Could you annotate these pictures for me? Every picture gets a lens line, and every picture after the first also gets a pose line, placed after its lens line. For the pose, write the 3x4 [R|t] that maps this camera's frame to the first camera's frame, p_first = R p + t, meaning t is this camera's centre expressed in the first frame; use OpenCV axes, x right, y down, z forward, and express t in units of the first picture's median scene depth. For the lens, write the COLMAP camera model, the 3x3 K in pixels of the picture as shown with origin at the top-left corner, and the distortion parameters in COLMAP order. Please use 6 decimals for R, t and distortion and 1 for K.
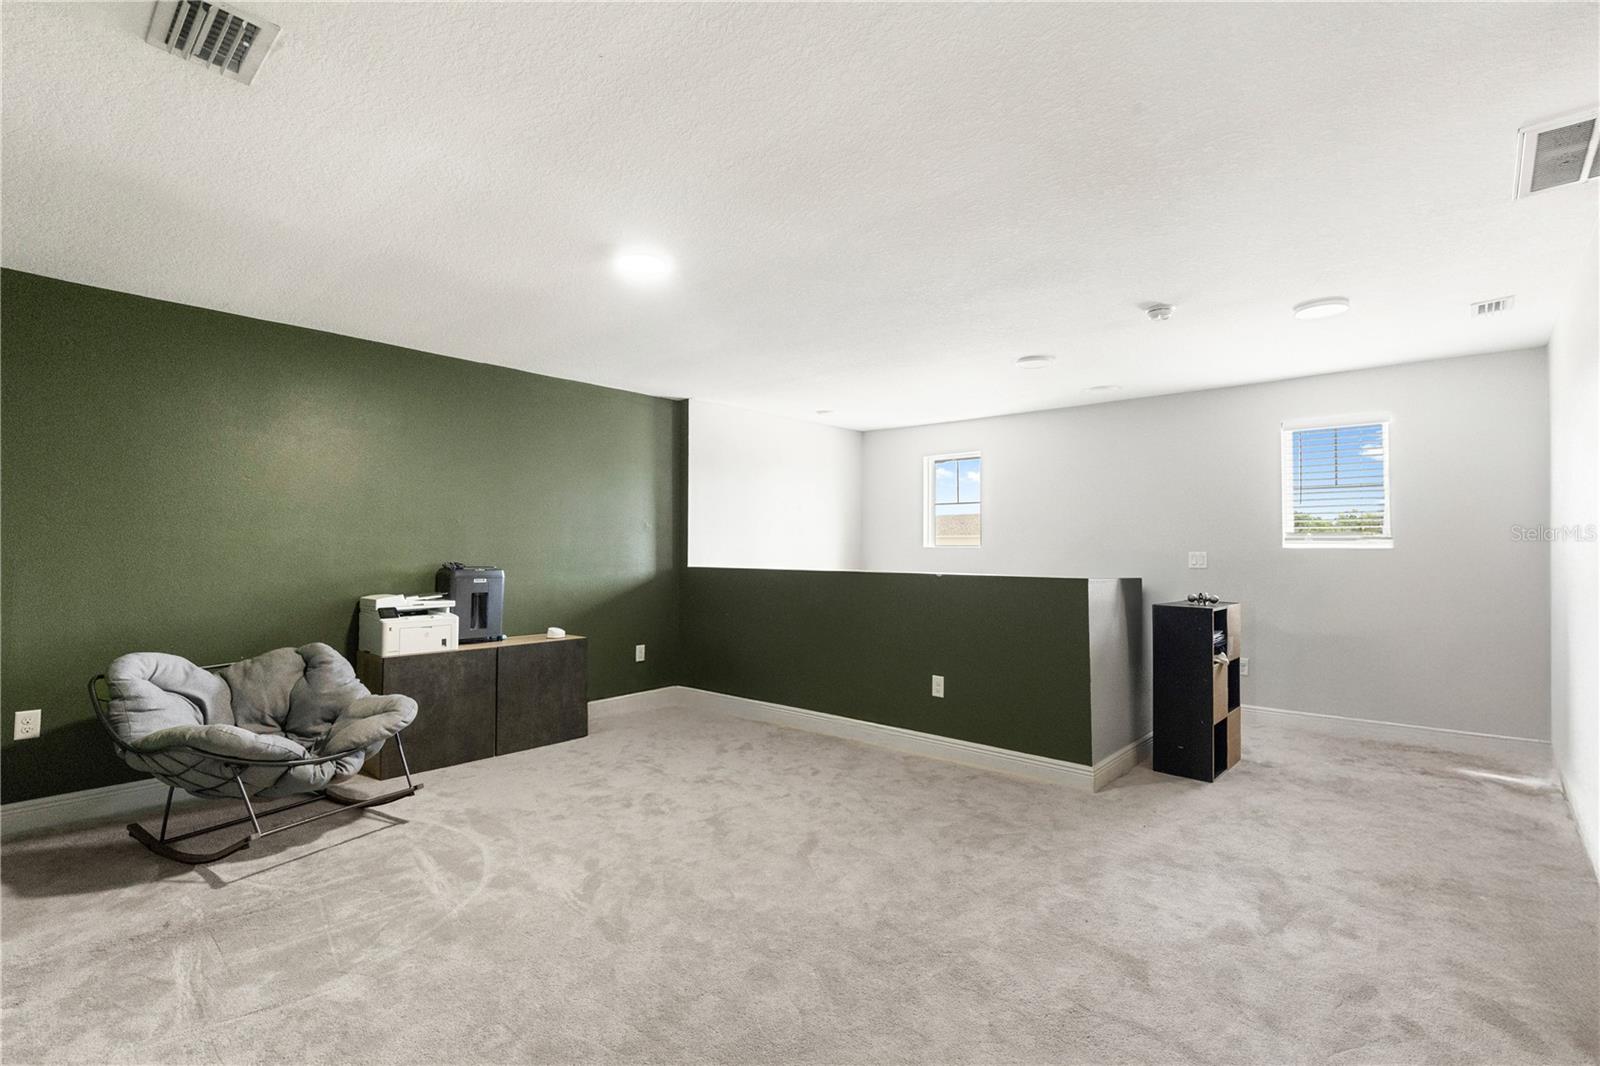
lens RADIAL K [[718.8, 0, 815.2], [0, 718.8, 545.6], [0, 0, 1]] dist [0.010480, -0.001176]
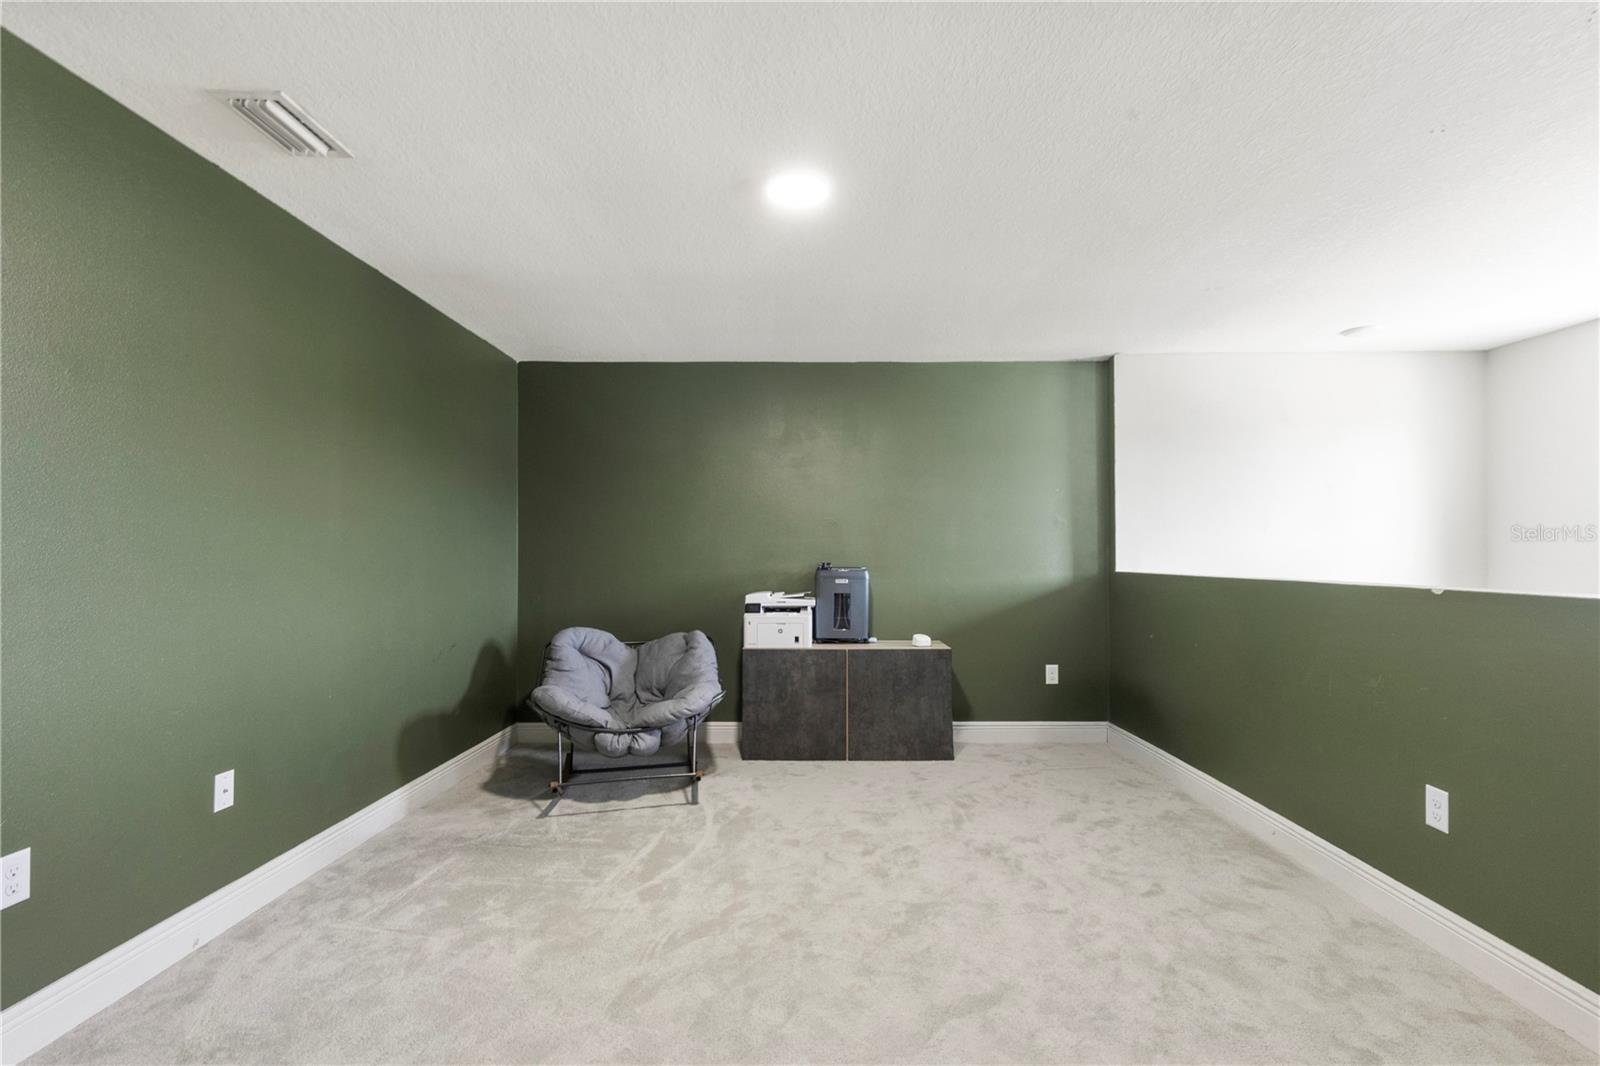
lens RADIAL K [[717.9, 0, 806.2], [0, 717.9, 563.2], [0, 0, 1]] dist [0.014776, -0.006954]
pose [[0.664757, 0.005959, -0.747036, 0.274224], [0.006828, 0.999878, 0.014052, 0.011444], [0.747028, -0.014442, 0.664635, 0.348689]]
